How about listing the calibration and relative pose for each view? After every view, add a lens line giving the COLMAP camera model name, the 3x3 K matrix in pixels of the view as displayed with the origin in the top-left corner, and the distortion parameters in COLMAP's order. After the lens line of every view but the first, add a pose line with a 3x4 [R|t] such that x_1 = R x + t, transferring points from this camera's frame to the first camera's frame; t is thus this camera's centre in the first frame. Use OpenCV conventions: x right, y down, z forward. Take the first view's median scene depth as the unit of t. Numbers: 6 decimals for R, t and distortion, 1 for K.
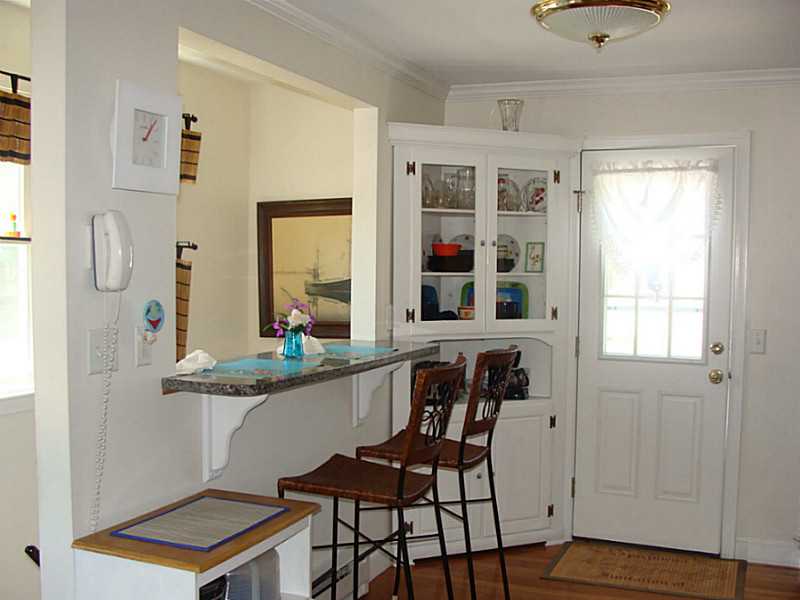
lens RADIAL K [[888.6, 0, 399.2], [0, 888.6, 313.4], [0, 0, 1]] dist [-0.153716, 0.044103]
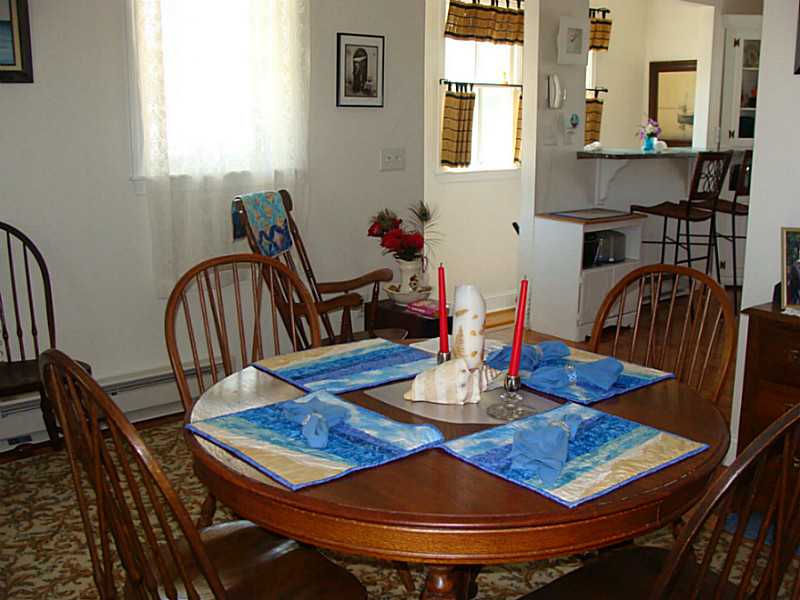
lens RADIAL K [[896.9, 0, 400.0], [0, 896.9, 300.0], [0, 0, 1]] dist [-0.219334, 0.241622]
pose [[0.882831, 0.095396, -0.459901, 0.231615], [-0.021587, 0.986363, 0.163161, 0.054154], [0.469195, -0.134116, 0.872851, -0.701795]]
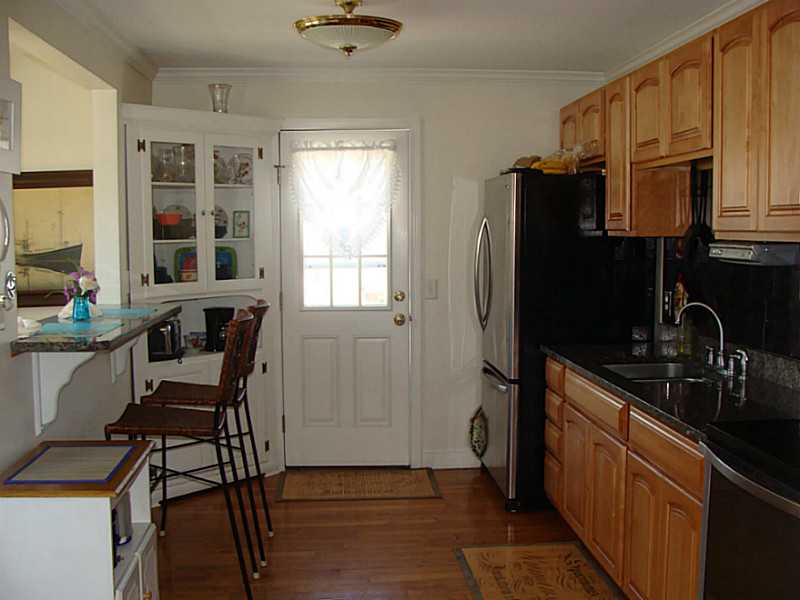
lens RADIAL K [[896.9, 0, 400.0], [0, 896.9, 300.0], [0, 0, 1]] dist [-0.219334, 0.241622]
pose [[0.889949, -0.050422, 0.453264, -0.196890], [0.039000, 0.998643, 0.034518, 0.001953], [-0.454389, -0.013041, 0.890708, -0.110792]]
